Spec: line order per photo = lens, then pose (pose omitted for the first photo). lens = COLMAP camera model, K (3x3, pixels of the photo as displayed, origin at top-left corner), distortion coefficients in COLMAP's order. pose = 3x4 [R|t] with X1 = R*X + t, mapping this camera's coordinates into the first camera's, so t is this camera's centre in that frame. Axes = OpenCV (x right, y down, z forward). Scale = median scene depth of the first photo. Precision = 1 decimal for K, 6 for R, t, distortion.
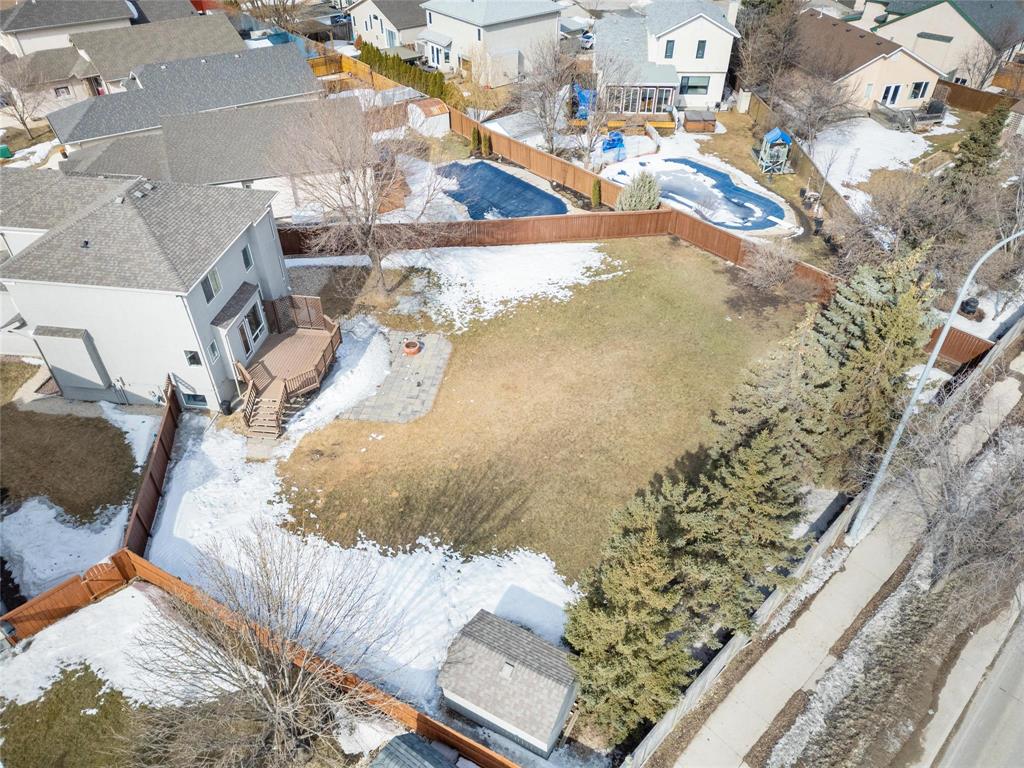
lens RADIAL K [[723.2, 0, 510.7], [0, 723.2, 373.0], [0, 0, 1]] dist [0.070318, -0.069847]
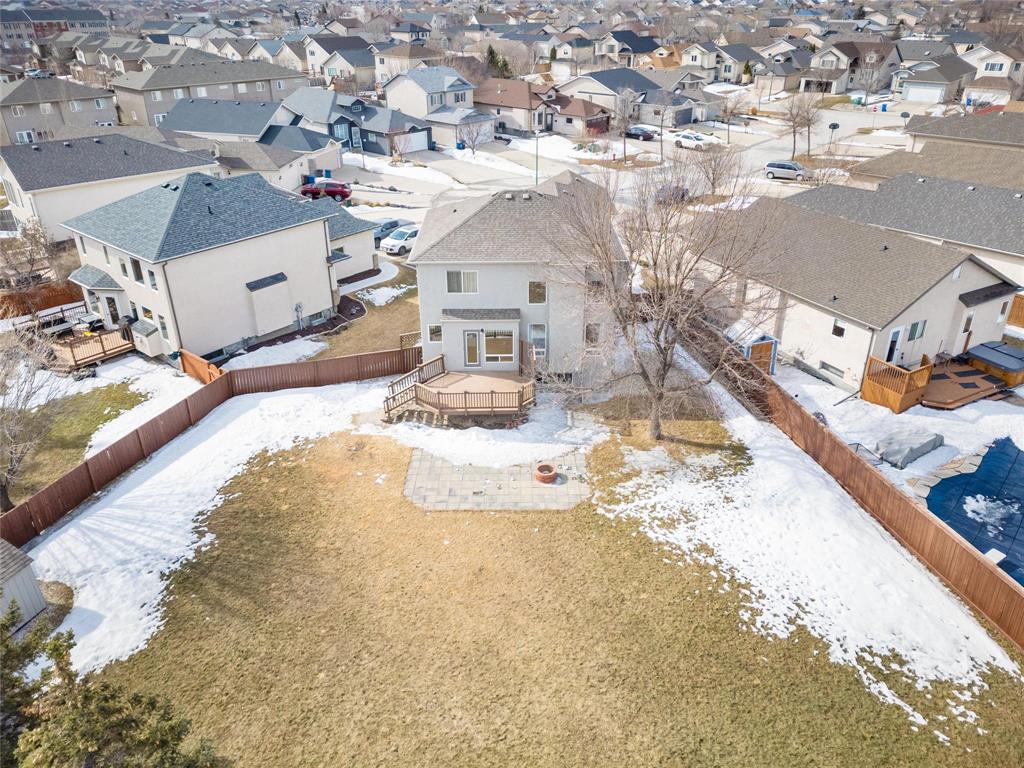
lens RADIAL K [[723.2, 0, 510.7], [0, 723.2, 373.0], [0, 0, 1]] dist [0.070318, -0.069847]
pose [[0.138631, 0.470095, -0.871660, 0.444205], [-0.612404, 0.732394, 0.297589, -0.297696], [0.778294, 0.492554, 0.389421, 0.588909]]
